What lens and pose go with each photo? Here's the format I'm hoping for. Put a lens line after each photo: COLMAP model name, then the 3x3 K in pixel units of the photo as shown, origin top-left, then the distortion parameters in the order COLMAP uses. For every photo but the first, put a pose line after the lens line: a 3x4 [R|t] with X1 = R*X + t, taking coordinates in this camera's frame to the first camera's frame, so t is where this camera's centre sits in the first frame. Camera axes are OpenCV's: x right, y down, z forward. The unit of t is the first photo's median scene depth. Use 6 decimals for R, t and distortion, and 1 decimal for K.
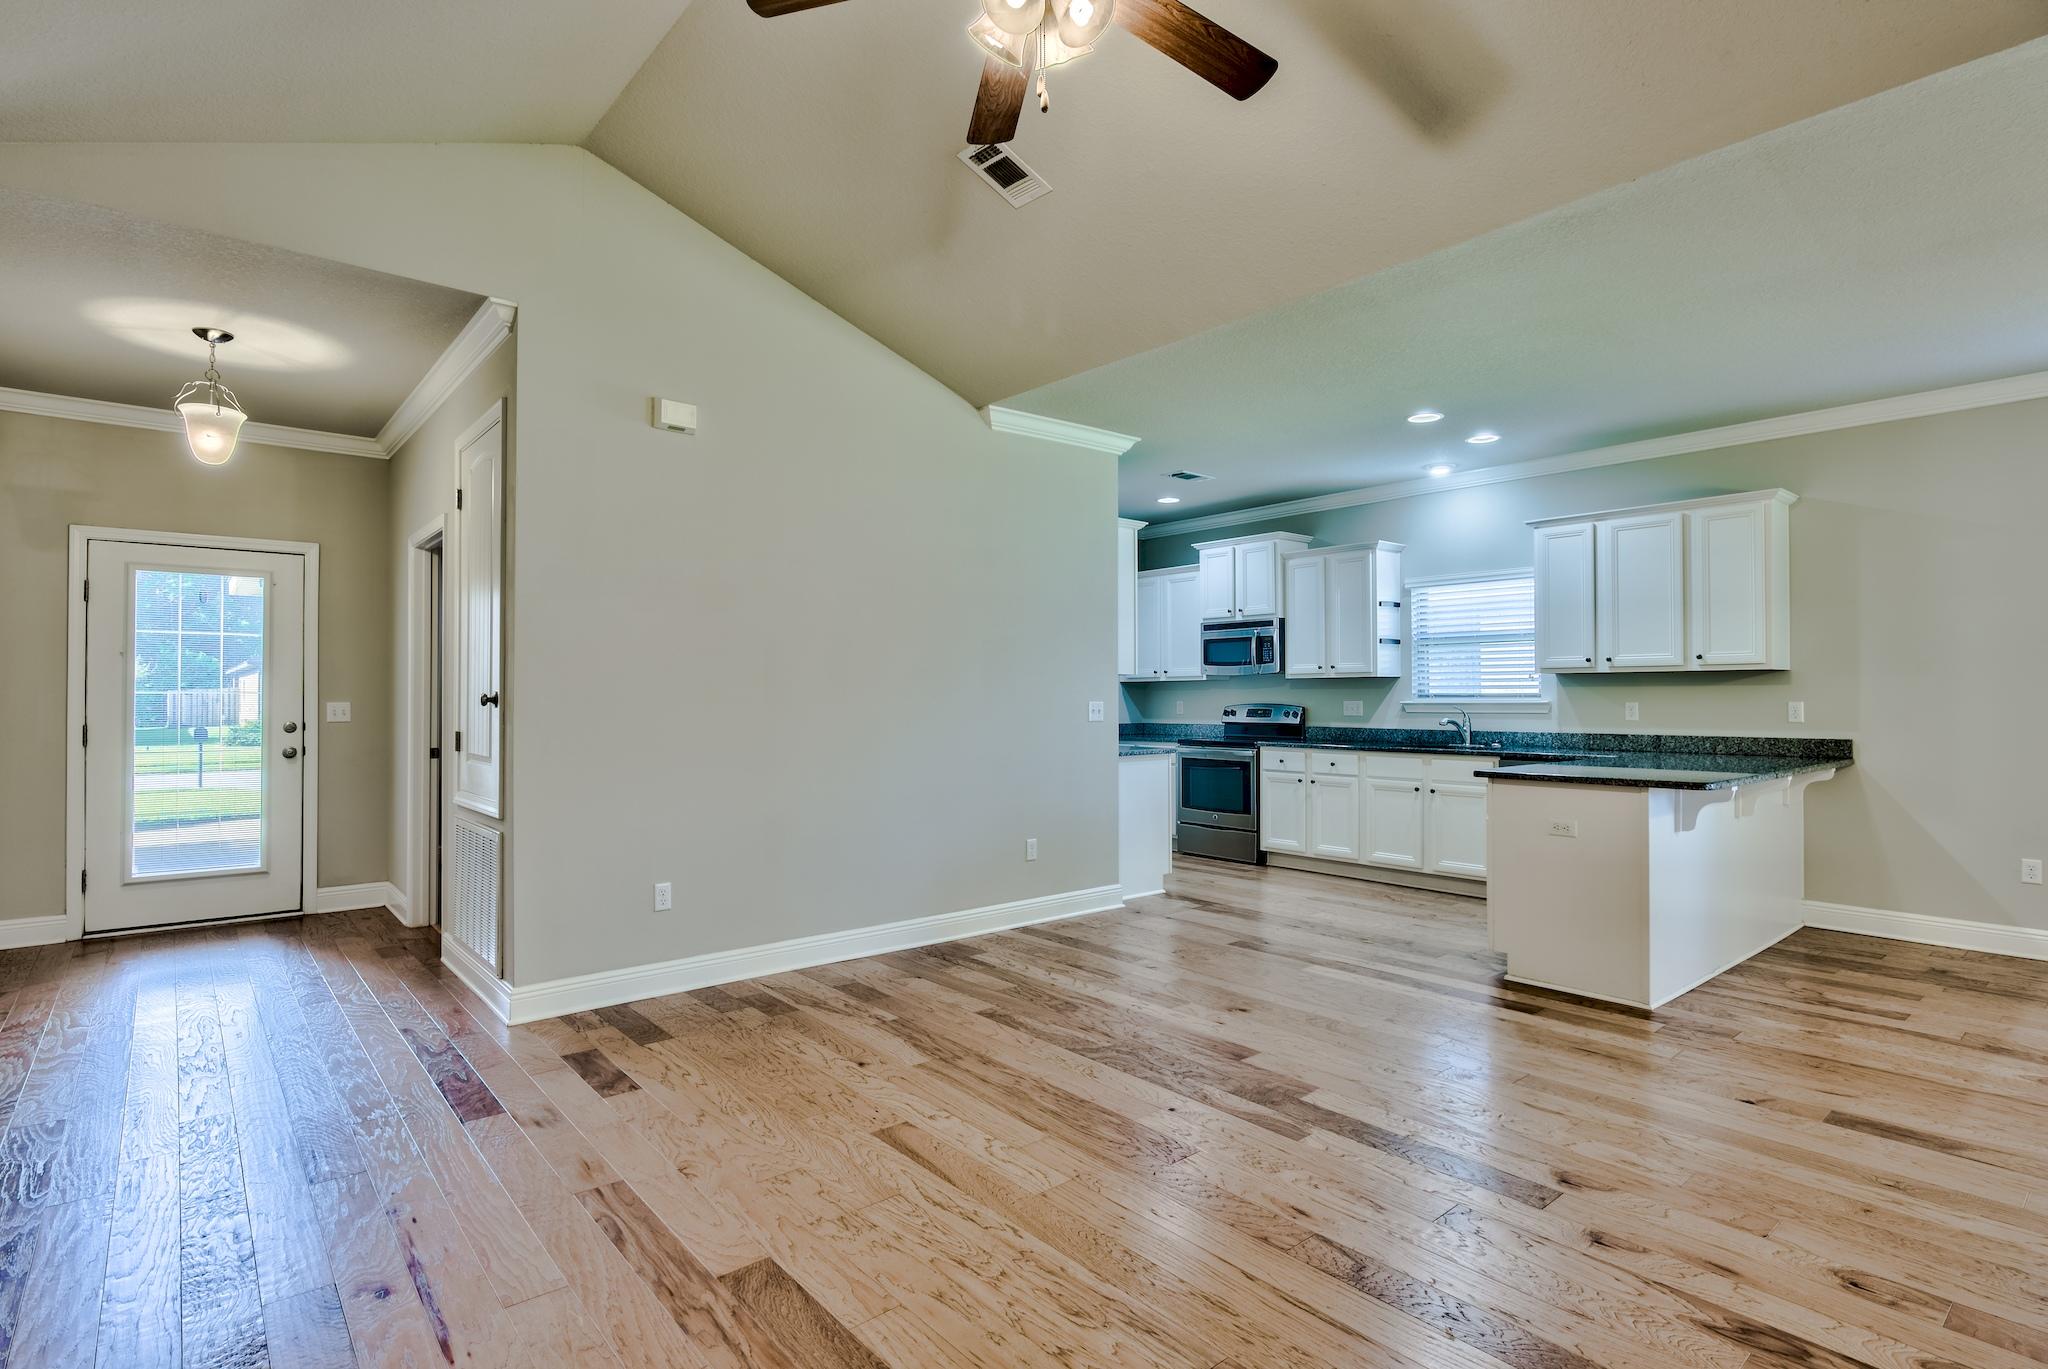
lens RADIAL K [[1011.4, 0, 1034.1], [0, 1011.4, 677.4], [0, 0, 1]] dist [-0.007741, 0.001005]
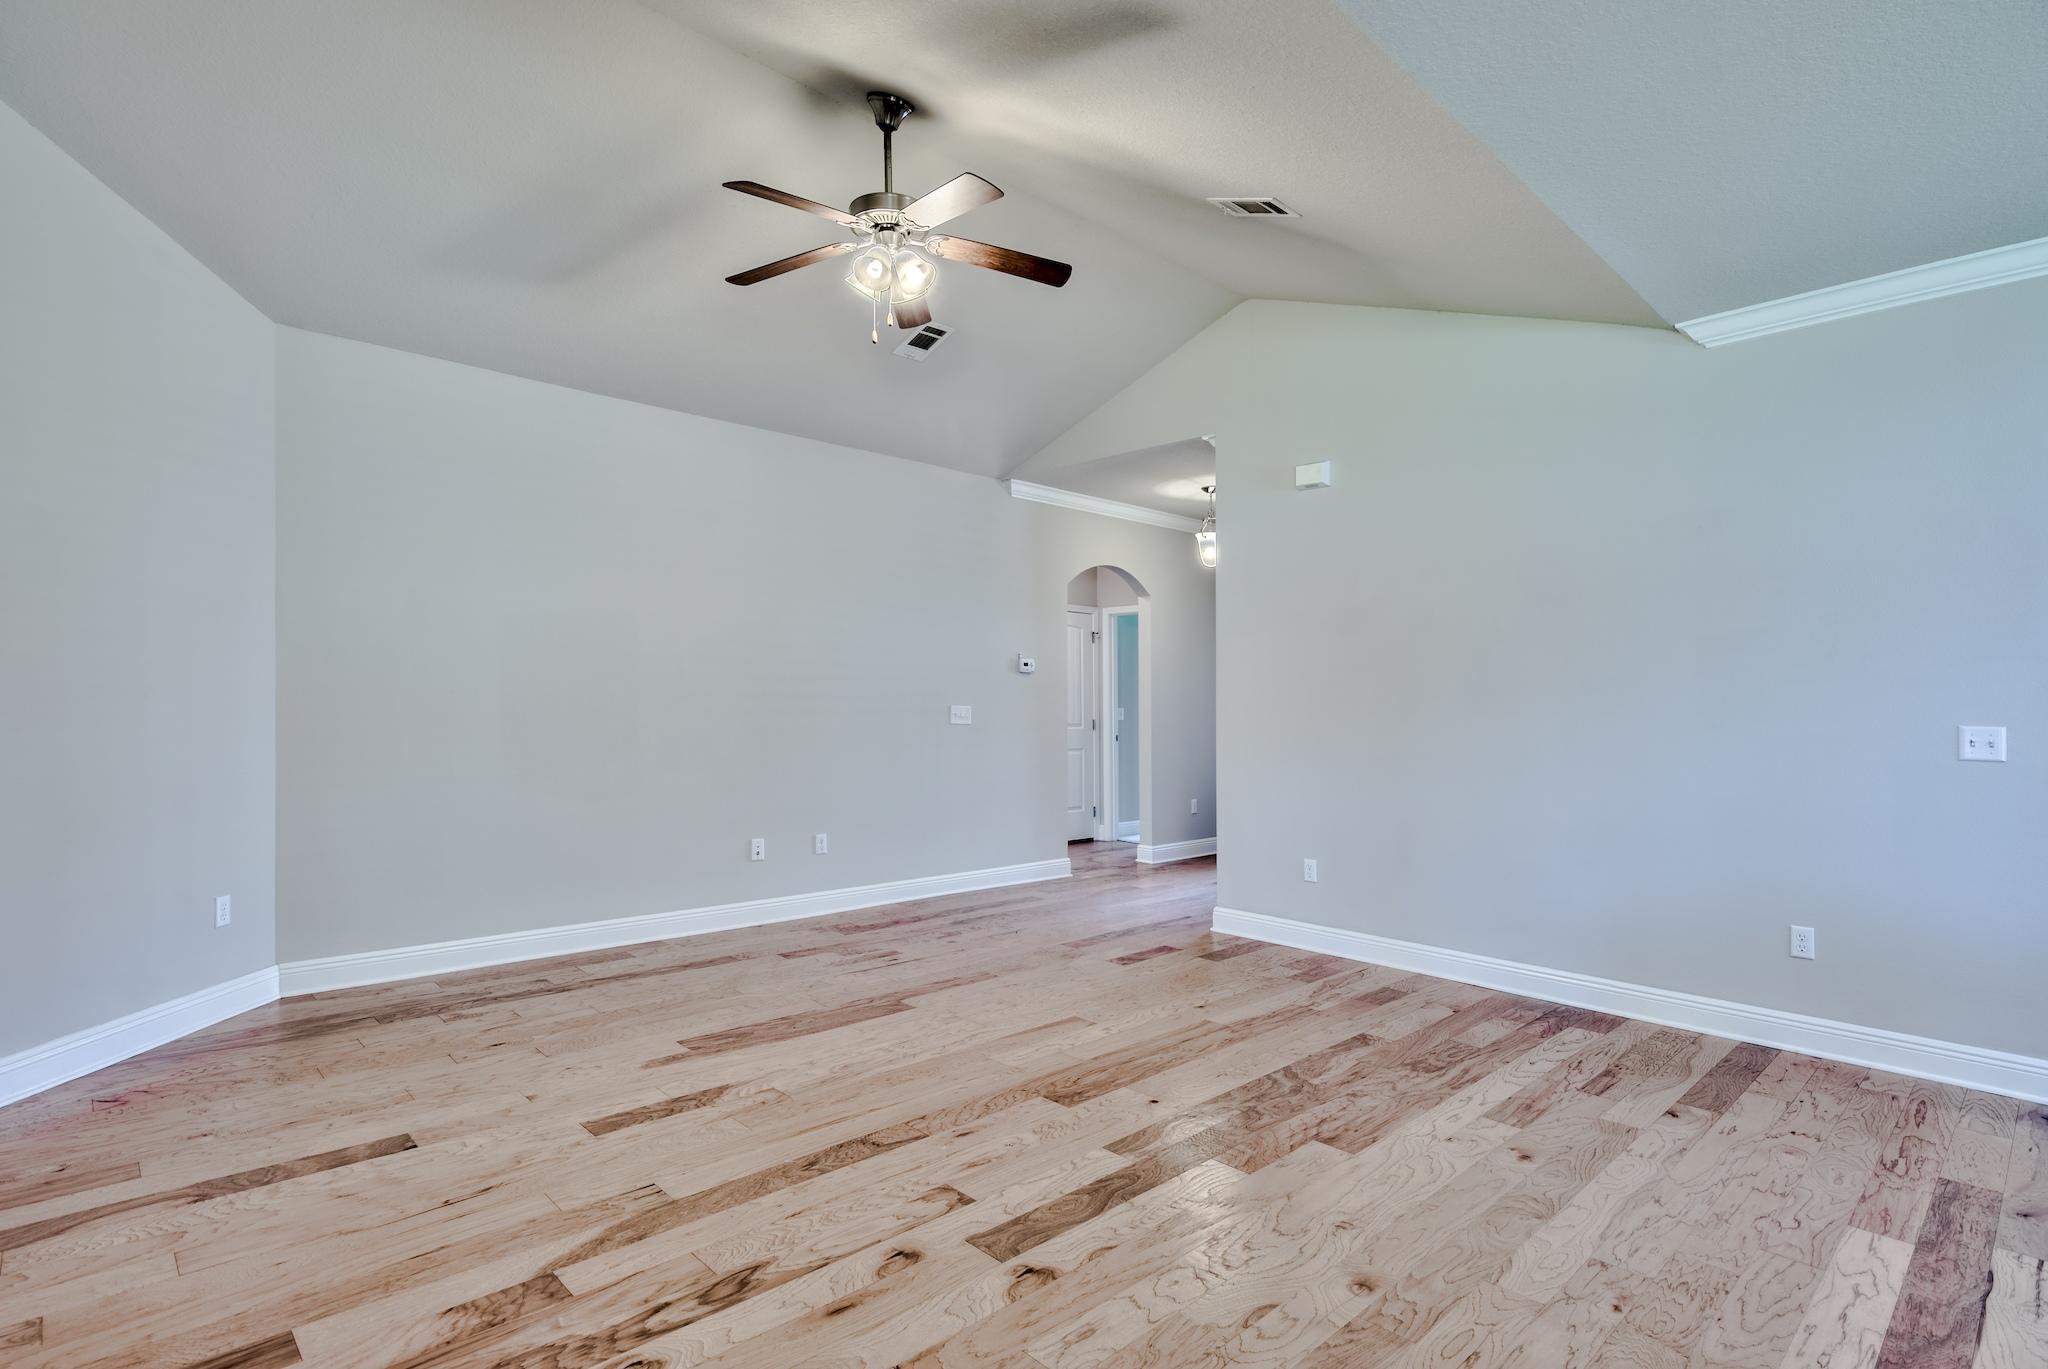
lens RADIAL K [[1011.4, 0, 1004.8], [0, 1011.4, 698.7], [0, 0, 1]] dist [-0.007741, 0.001005]
pose [[0.044119, -0.002367, -0.999023, 0.649351], [0.004737, 0.999986, -0.002160, 0.006805], [0.999015, -0.004637, 0.044130, 0.442574]]
